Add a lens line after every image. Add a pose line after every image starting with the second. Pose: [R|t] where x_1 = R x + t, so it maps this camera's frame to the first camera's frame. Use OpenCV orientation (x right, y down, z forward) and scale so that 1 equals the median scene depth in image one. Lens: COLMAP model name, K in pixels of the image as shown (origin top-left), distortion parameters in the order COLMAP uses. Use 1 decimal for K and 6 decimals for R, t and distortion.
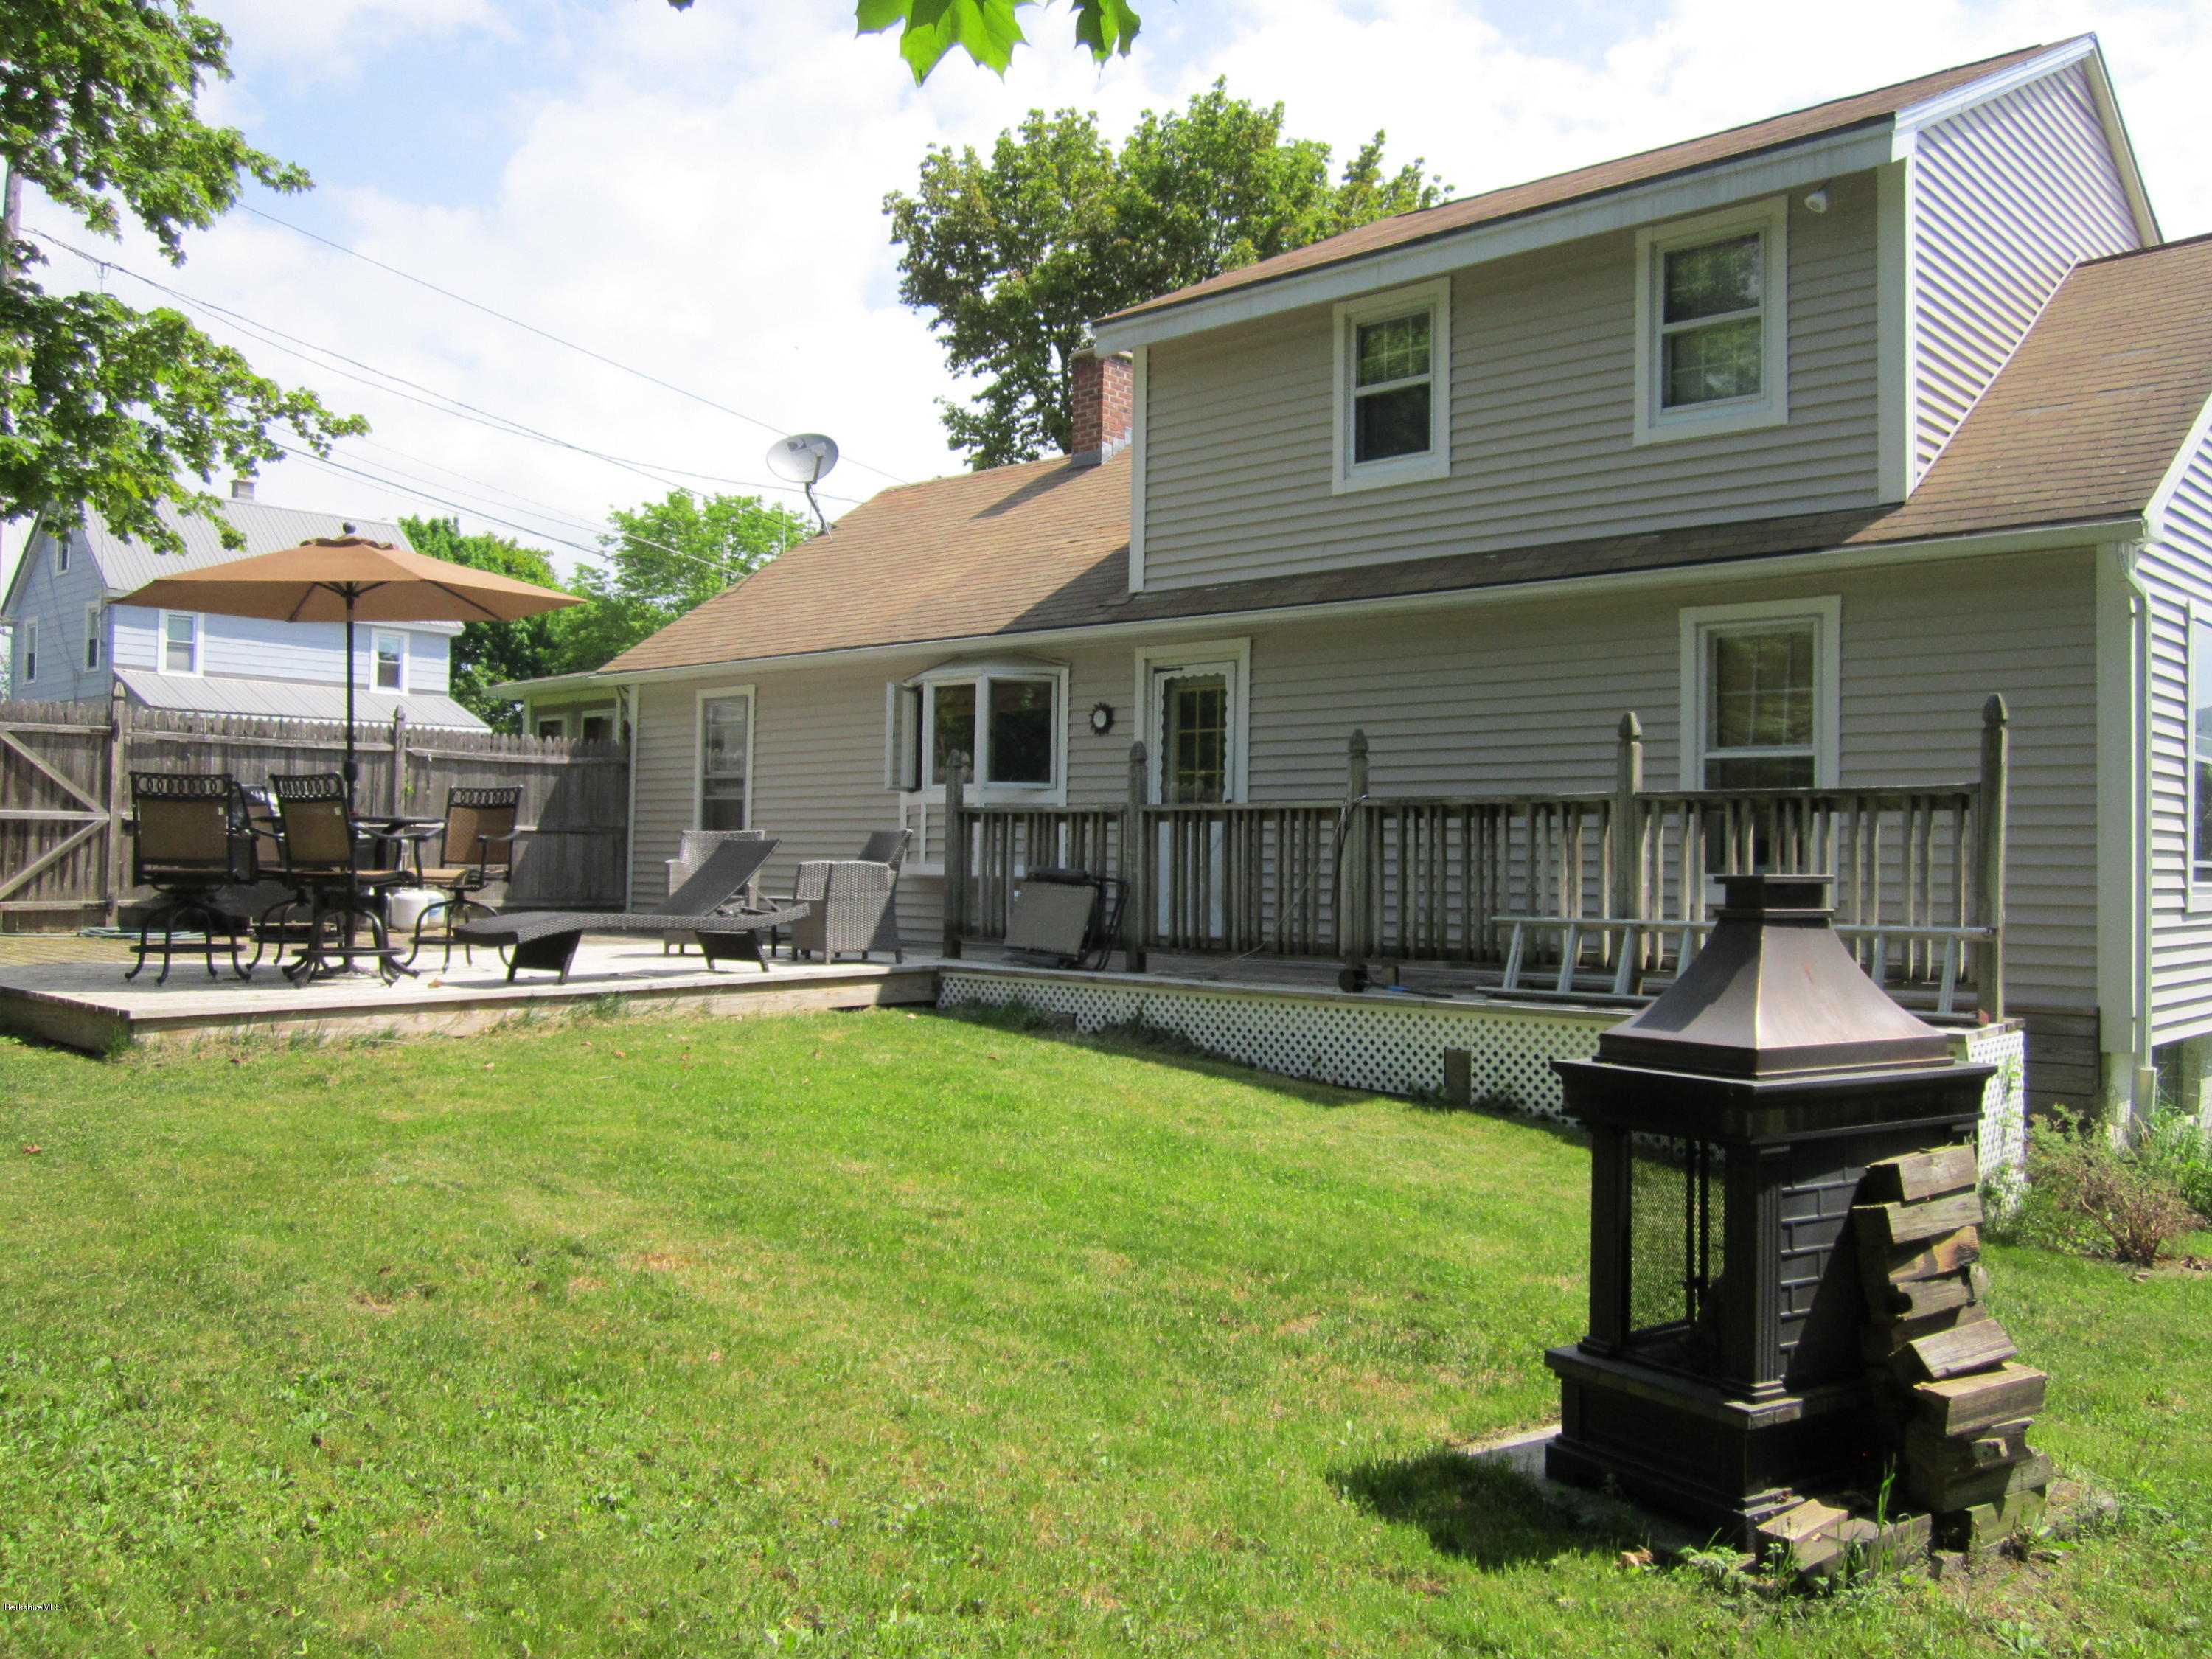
lens RADIAL K [[1819.3, 0, 1108.4], [0, 1819.3, 843.1], [0, 0, 1]] dist [-0.059932, 0.019504]
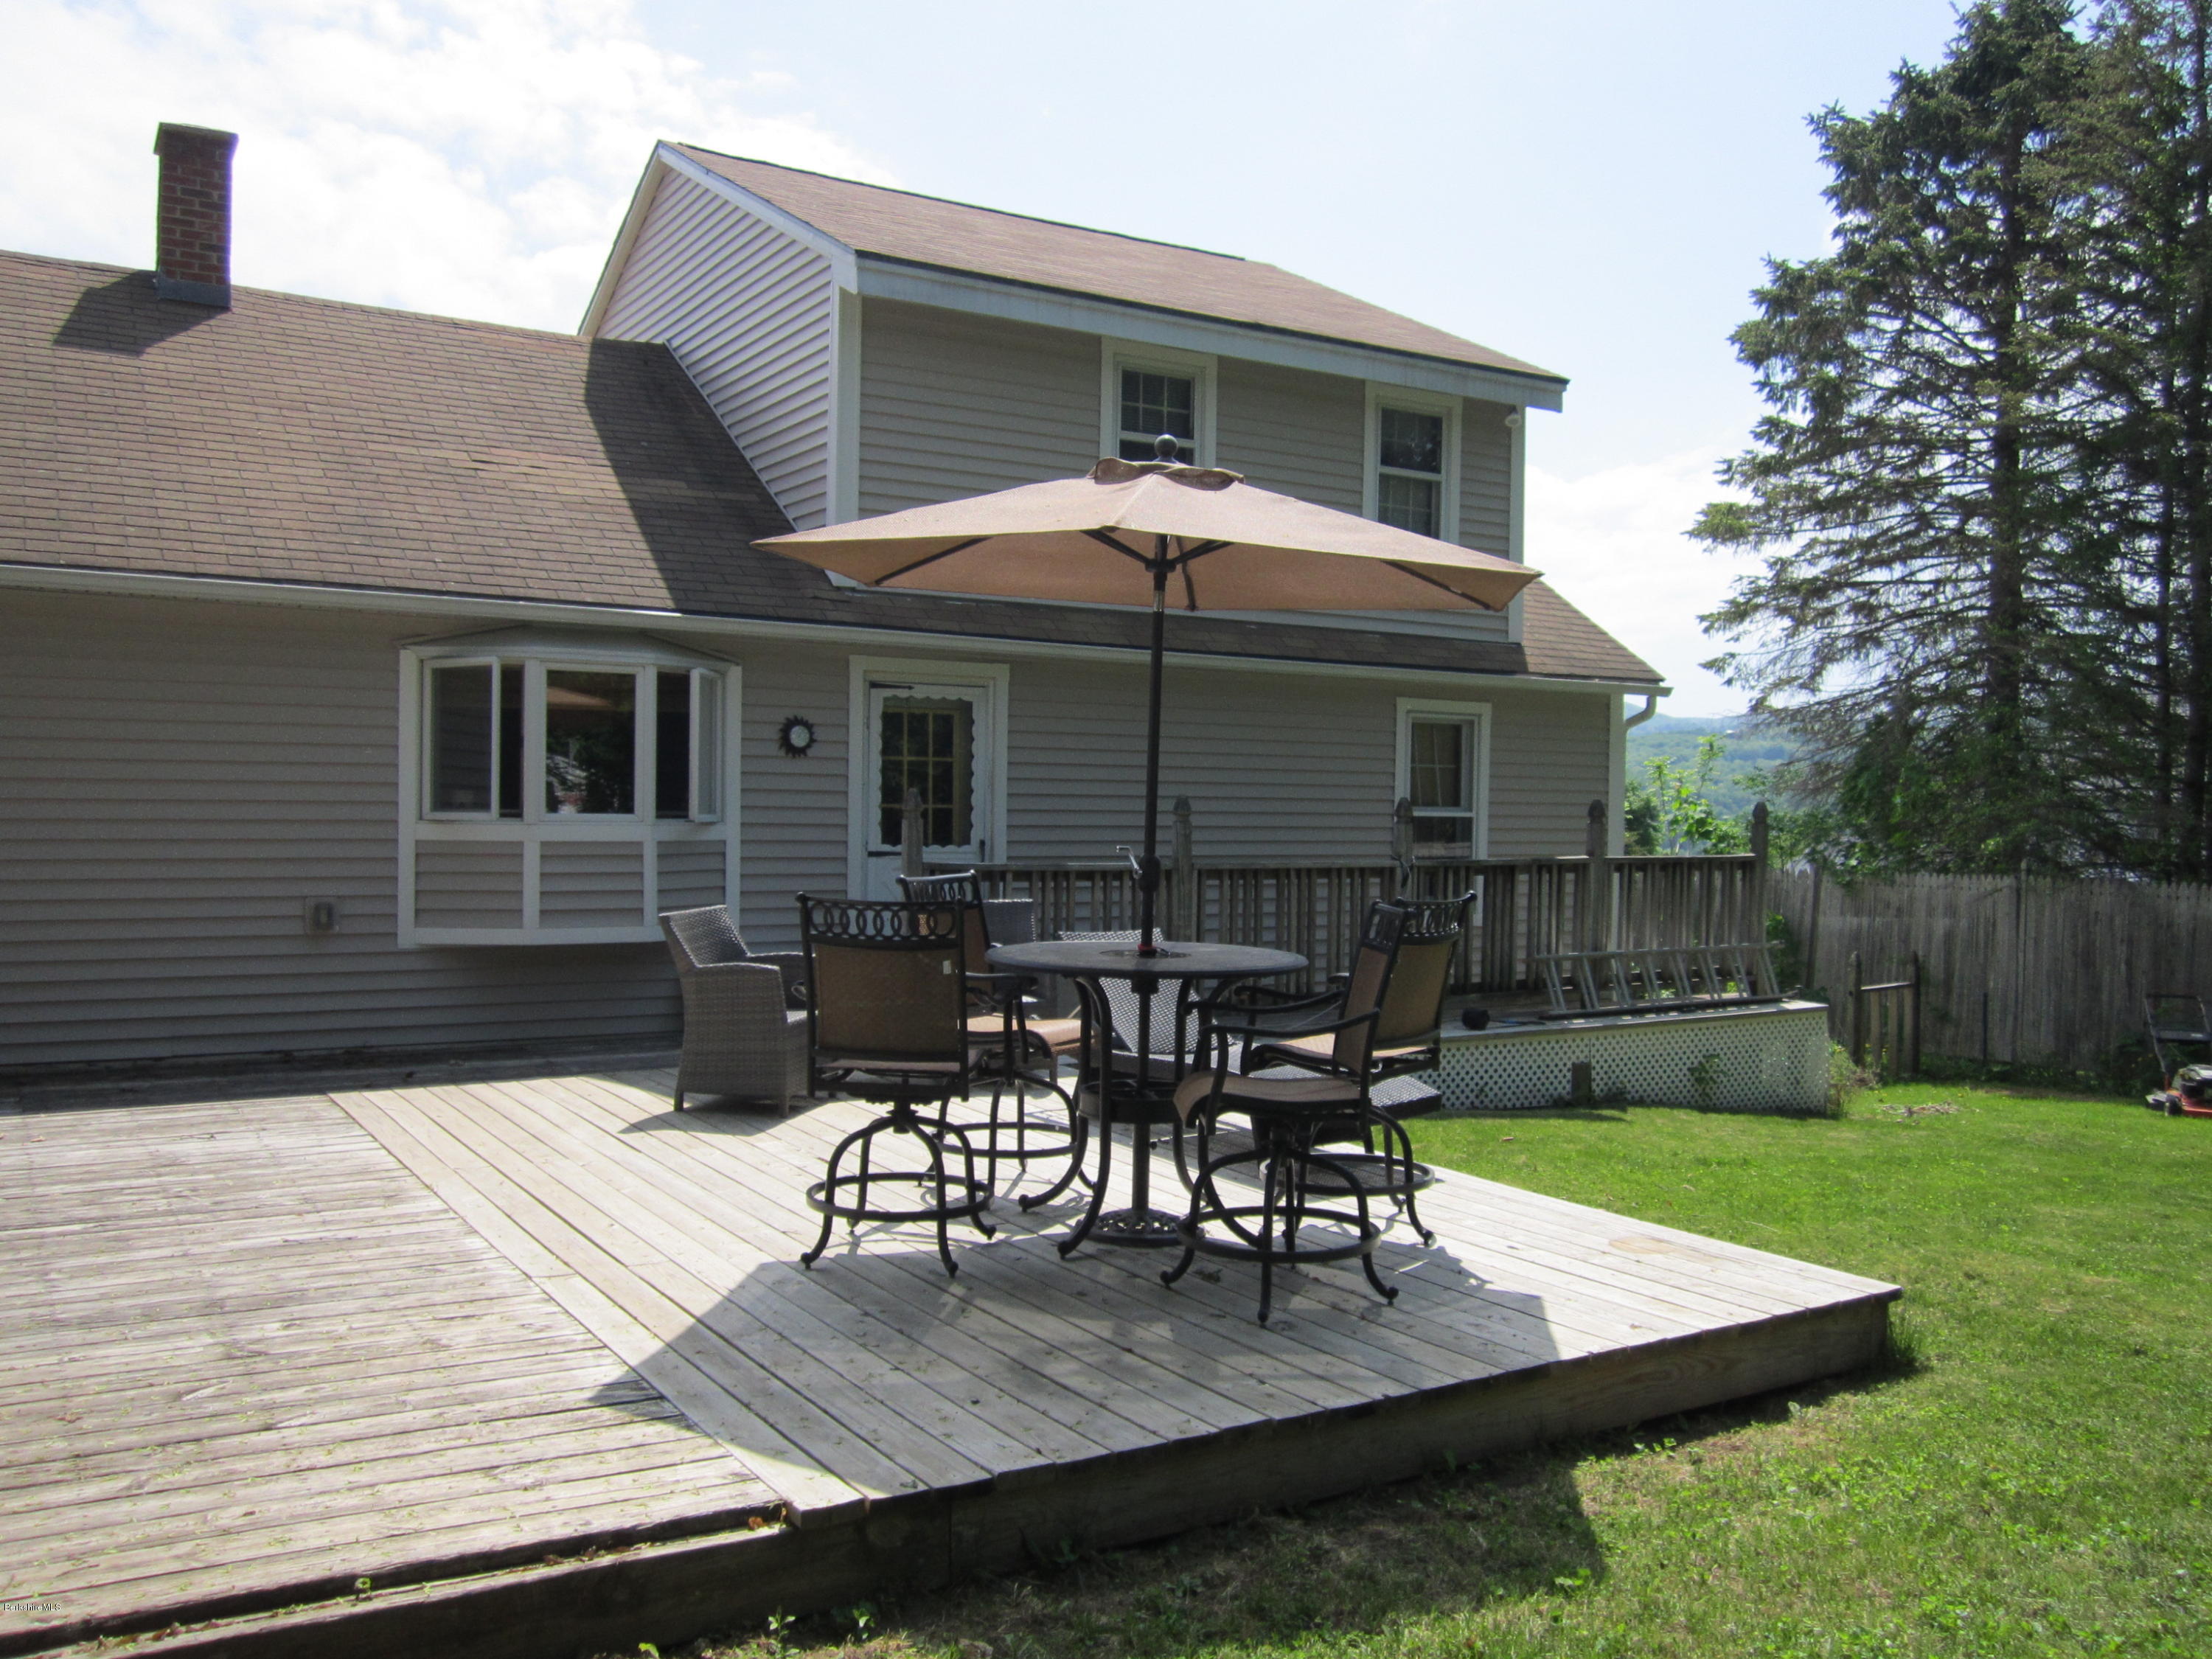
lens RADIAL K [[1819.3, 0, 1106.6], [0, 1819.3, 832.1], [0, 0, 1]] dist [-0.059932, 0.019504]
pose [[0.266972, -0.025264, 0.963373, -0.804689], [-0.021754, 0.999244, 0.032233, -0.059226], [-0.963459, -0.029562, 0.266220, 0.705238]]
